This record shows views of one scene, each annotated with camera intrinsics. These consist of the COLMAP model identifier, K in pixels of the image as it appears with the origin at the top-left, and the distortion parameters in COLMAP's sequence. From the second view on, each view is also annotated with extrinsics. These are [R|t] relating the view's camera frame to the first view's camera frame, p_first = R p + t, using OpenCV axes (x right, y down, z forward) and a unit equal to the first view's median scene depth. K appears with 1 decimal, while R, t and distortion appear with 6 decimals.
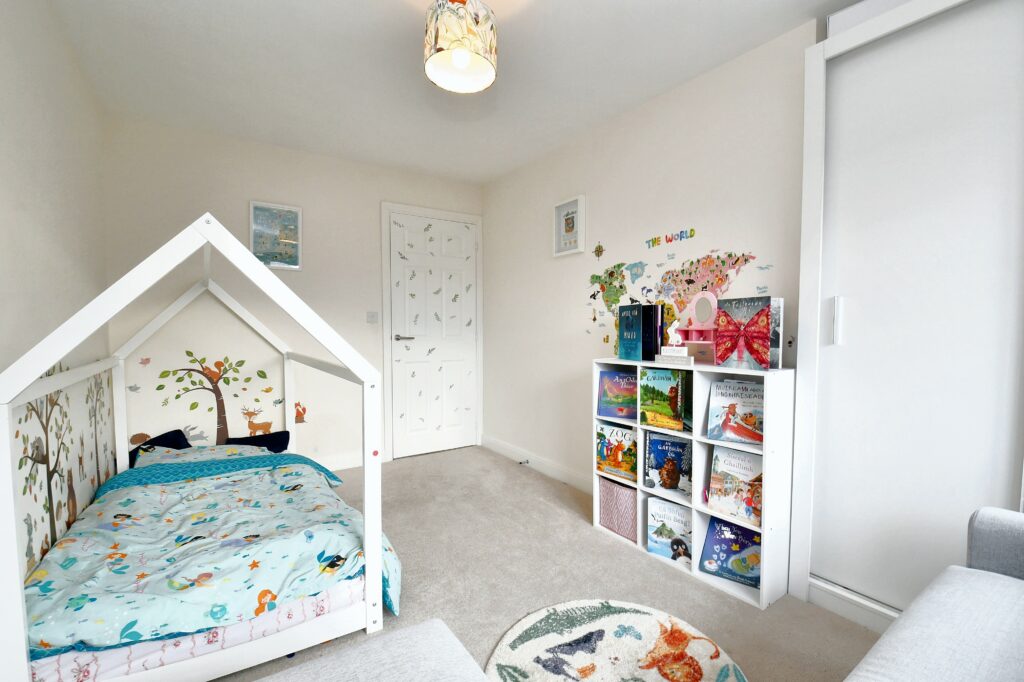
lens RADIAL K [[451.2, 0, 512.7], [0, 451.2, 339.8], [0, 0, 1]] dist [-0.014490, -0.000983]
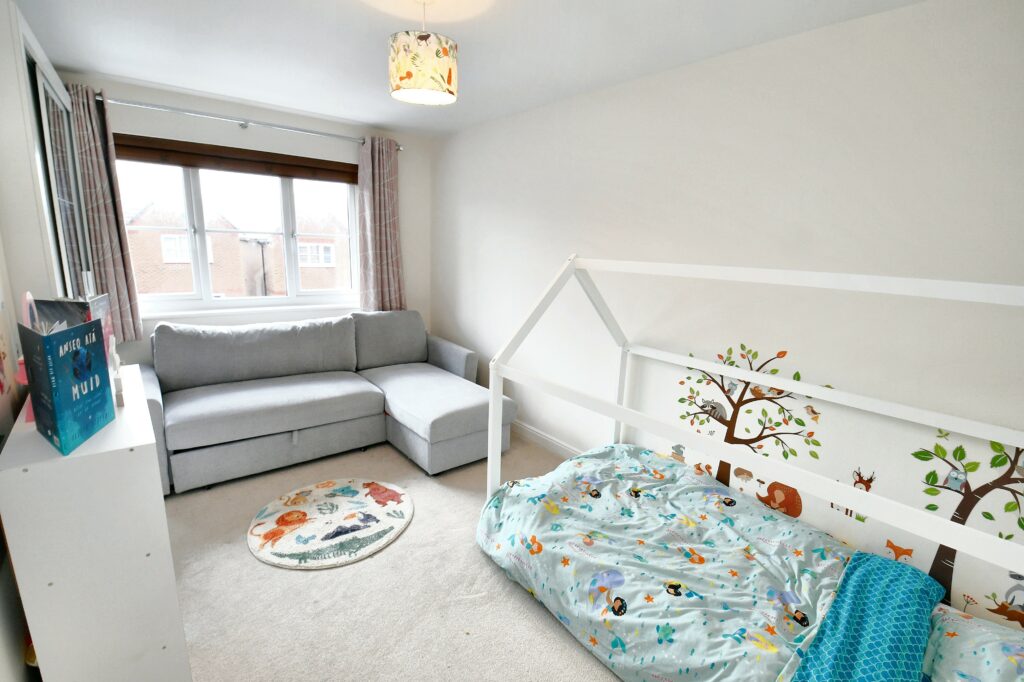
lens RADIAL K [[451.2, 0, 511.8], [0, 451.2, 340.1], [0, 0, 1]] dist [-0.014490, -0.000983]
pose [[-0.993346, -0.015788, -0.114082, -0.211333], [-0.043523, 0.968564, 0.244928, -0.306690], [0.106629, 0.248264, -0.962806, 2.276304]]
